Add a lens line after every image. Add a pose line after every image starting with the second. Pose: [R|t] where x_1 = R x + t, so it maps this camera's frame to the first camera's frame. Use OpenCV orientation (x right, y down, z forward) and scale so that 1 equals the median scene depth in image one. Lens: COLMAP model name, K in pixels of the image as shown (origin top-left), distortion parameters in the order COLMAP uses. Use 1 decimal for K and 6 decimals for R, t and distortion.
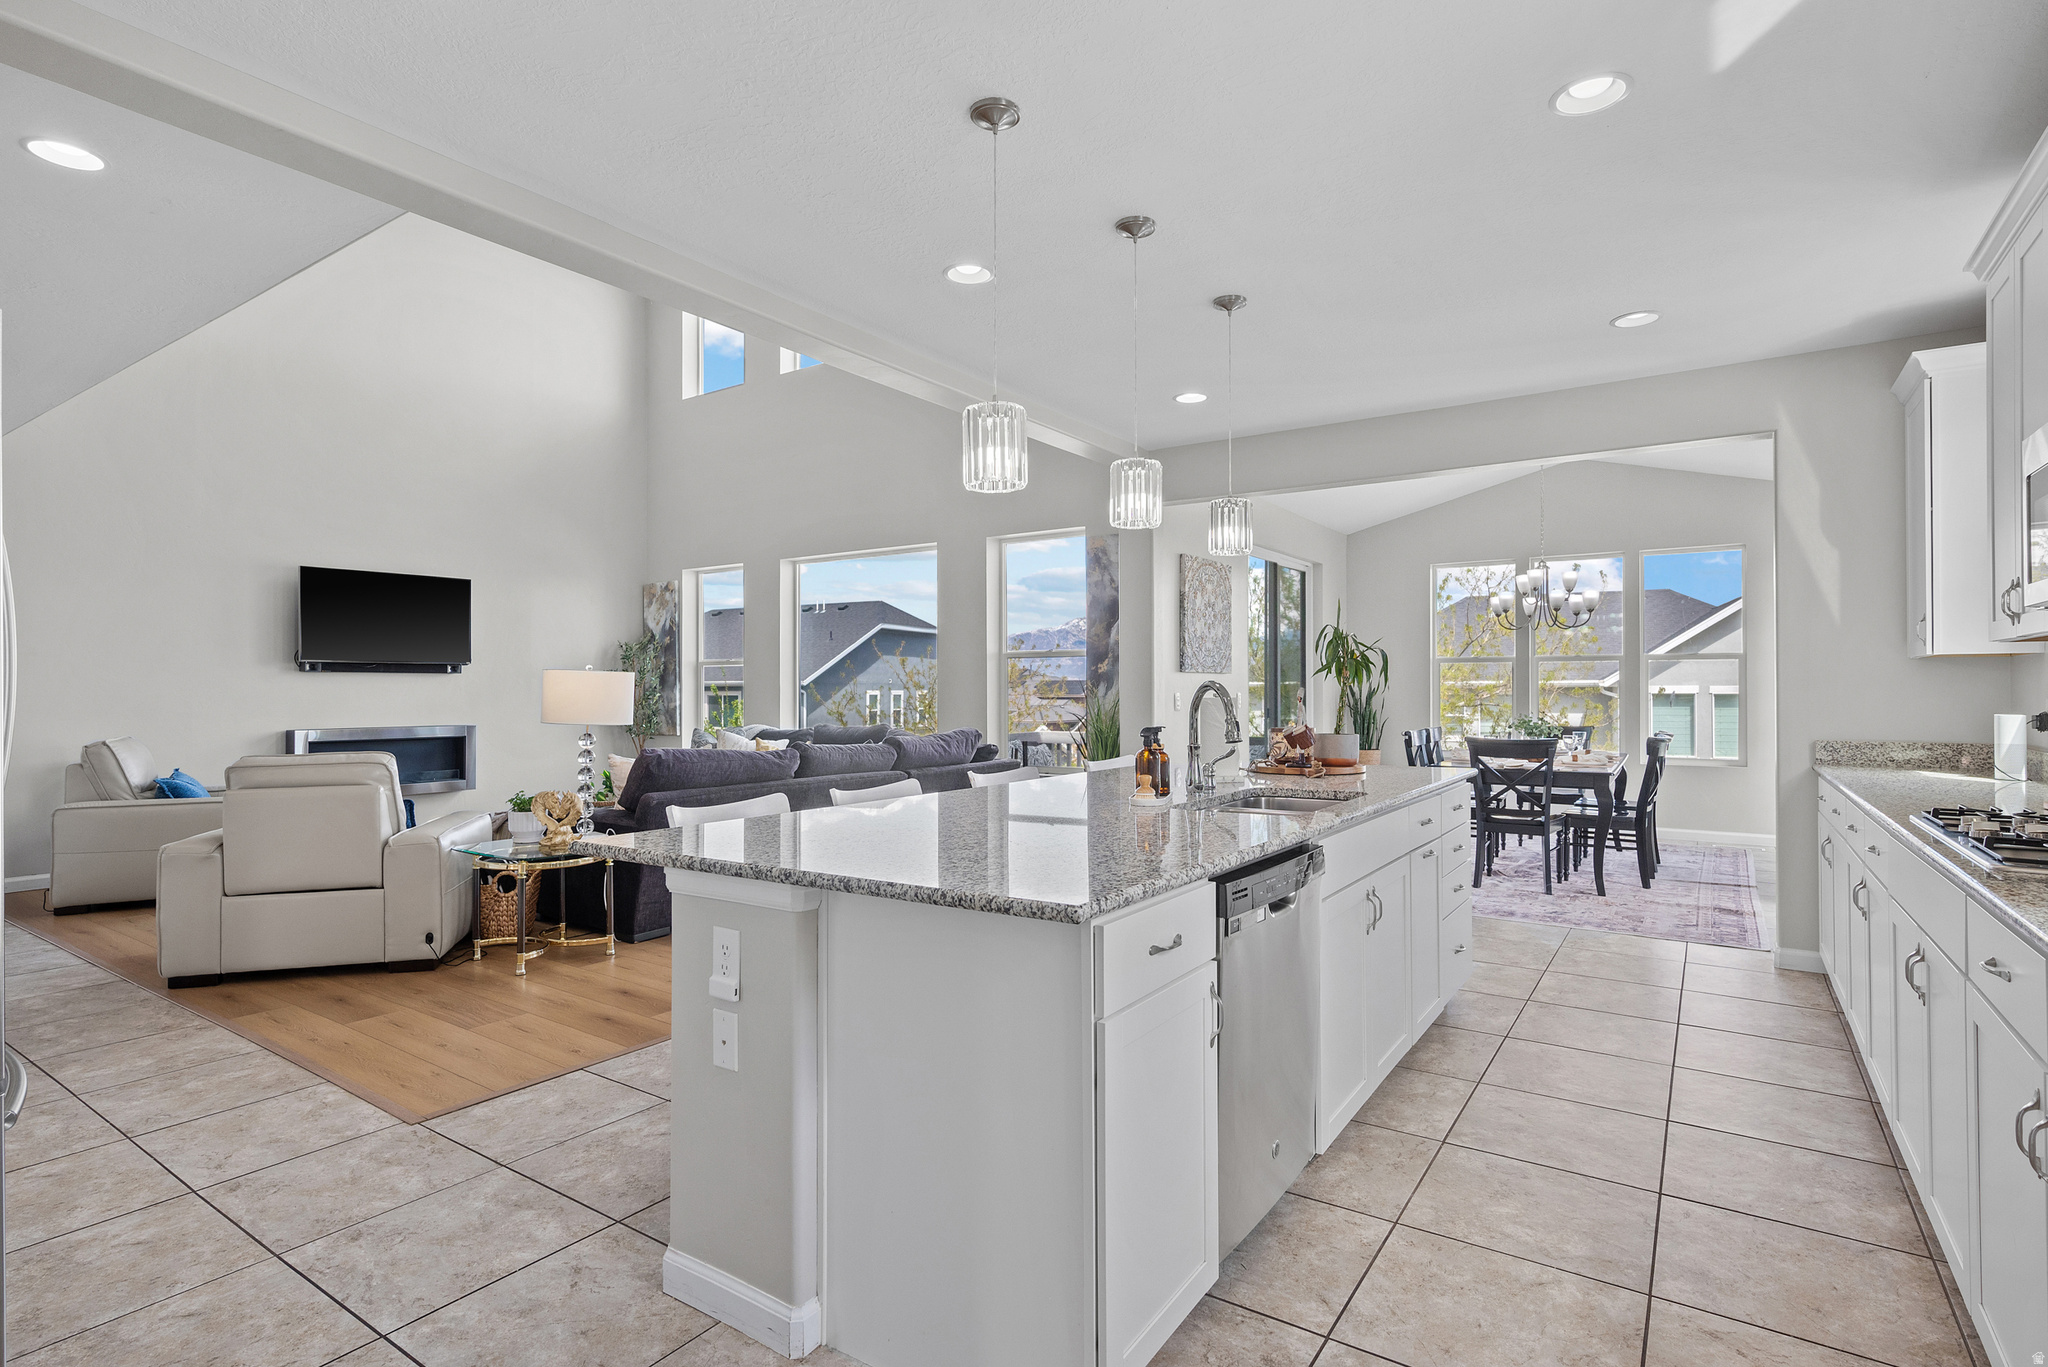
lens RADIAL K [[990.6, 0, 1044.3], [0, 990.6, 689.2], [0, 0, 1]] dist [-0.004056, -0.000085]
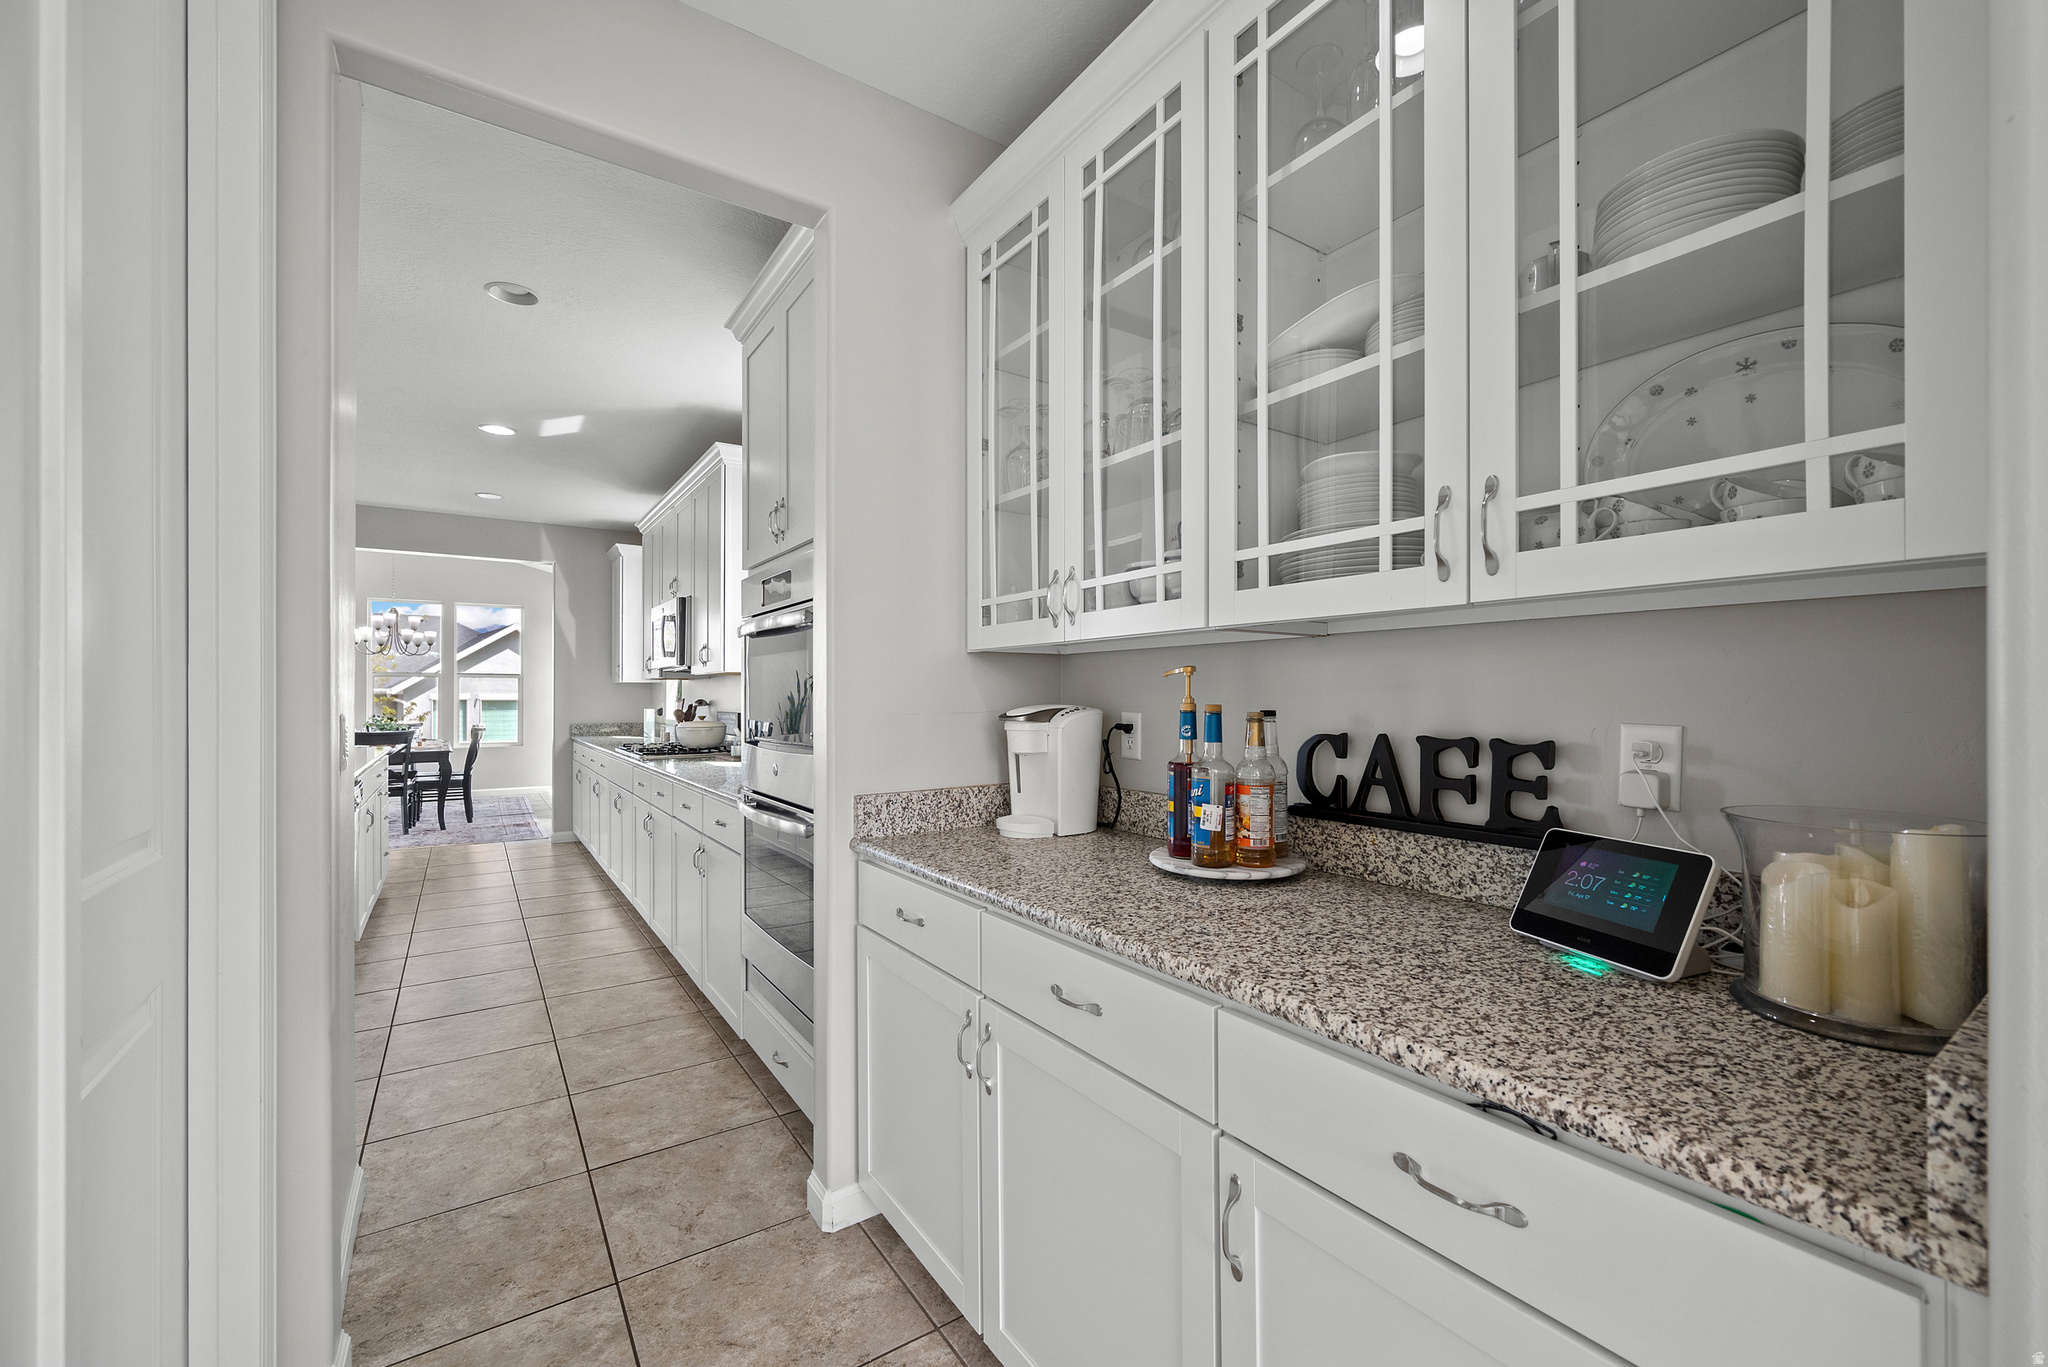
lens RADIAL K [[816.2, 0, 1029.1], [0, 816.2, 695.0], [0, 0, 1]] dist [-0.006868, 0.001250]
pose [[0.369755, 0.005531, 0.929113, -0.263665], [-0.004537, 0.999981, -0.004148, -0.001527], [-0.929118, -0.002682, 0.369774, -0.300712]]
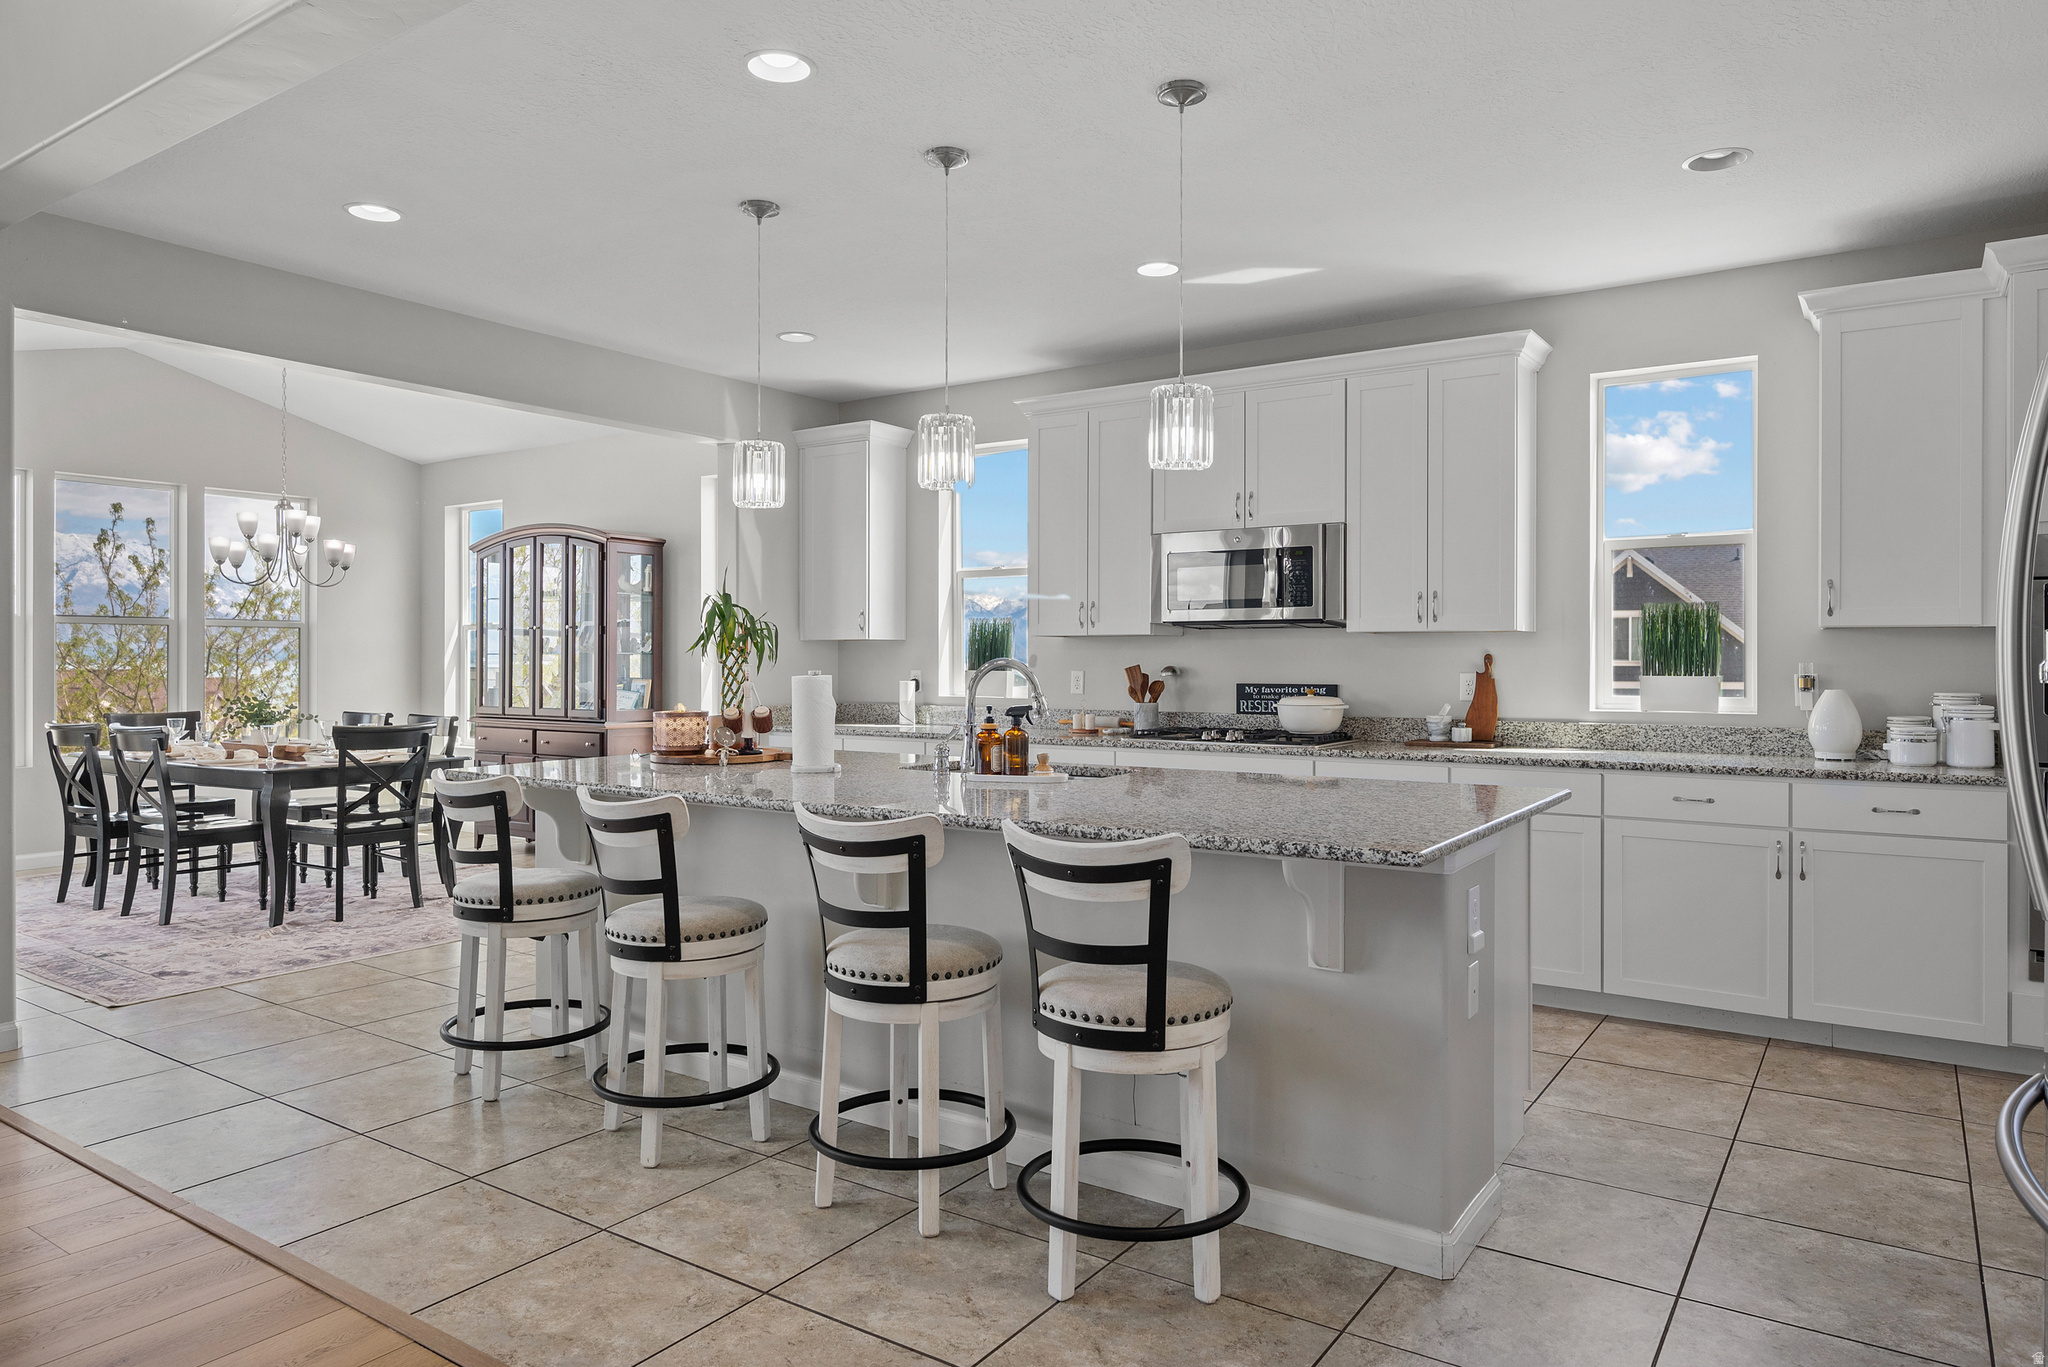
lens RADIAL K [[1290.5, 0, 1013.2], [0, 1290.5, 658.2], [0, 0, 1]] dist [0.003484, -0.002123]
pose [[0.019043, 0.001376, 0.999818, -0.536158], [-0.000971, 0.999999, -0.001358, -0.003413], [-0.999818, -0.000945, 0.019044, 0.446953]]
